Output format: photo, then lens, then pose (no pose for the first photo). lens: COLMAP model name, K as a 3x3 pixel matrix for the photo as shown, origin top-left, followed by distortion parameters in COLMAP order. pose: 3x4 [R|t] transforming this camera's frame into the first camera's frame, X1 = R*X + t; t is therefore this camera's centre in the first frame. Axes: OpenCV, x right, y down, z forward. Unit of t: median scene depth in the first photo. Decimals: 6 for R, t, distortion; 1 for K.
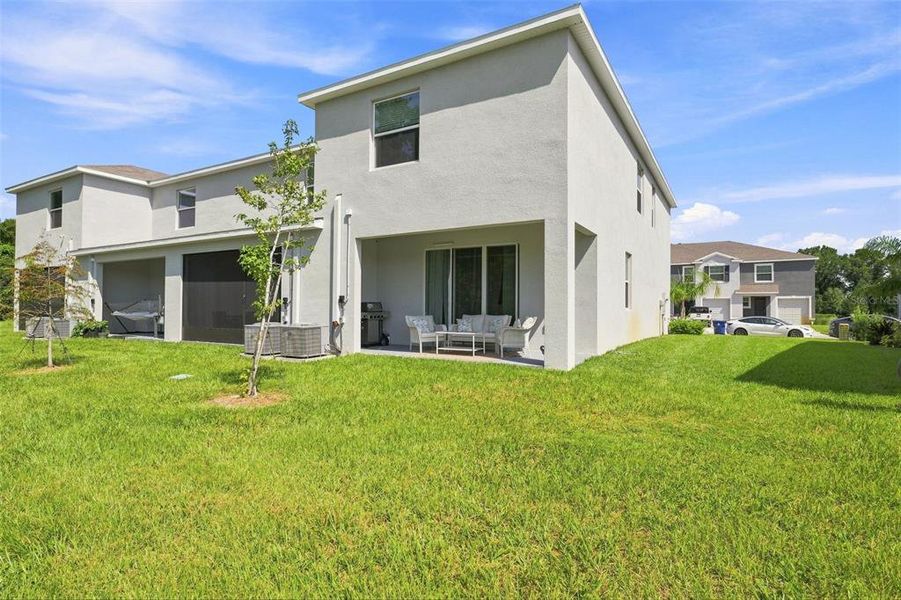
lens RADIAL K [[522.7, 0, 451.6], [0, 522.7, 299.3], [0, 0, 1]] dist [0.002179, -0.001674]
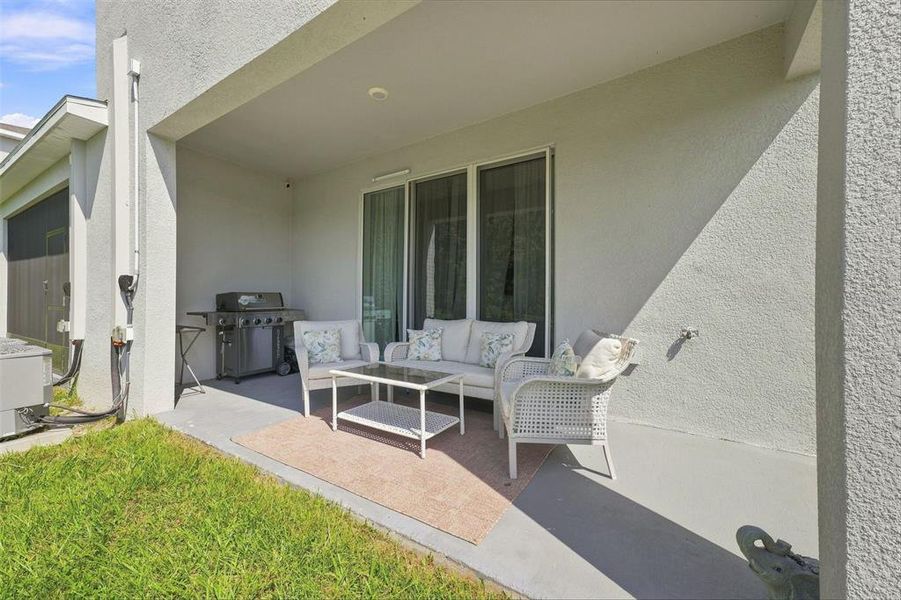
lens RADIAL K [[364.7, 0, 451.3], [0, 364.7, 300.6], [0, 0, 1]] dist [-0.013148, 0.029198]
pose [[0.998112, 0.000665, -0.061412, 0.066559], [-0.000101, 0.999958, 0.009192, 0.010916], [0.061415, -0.009169, 0.998070, 0.709526]]
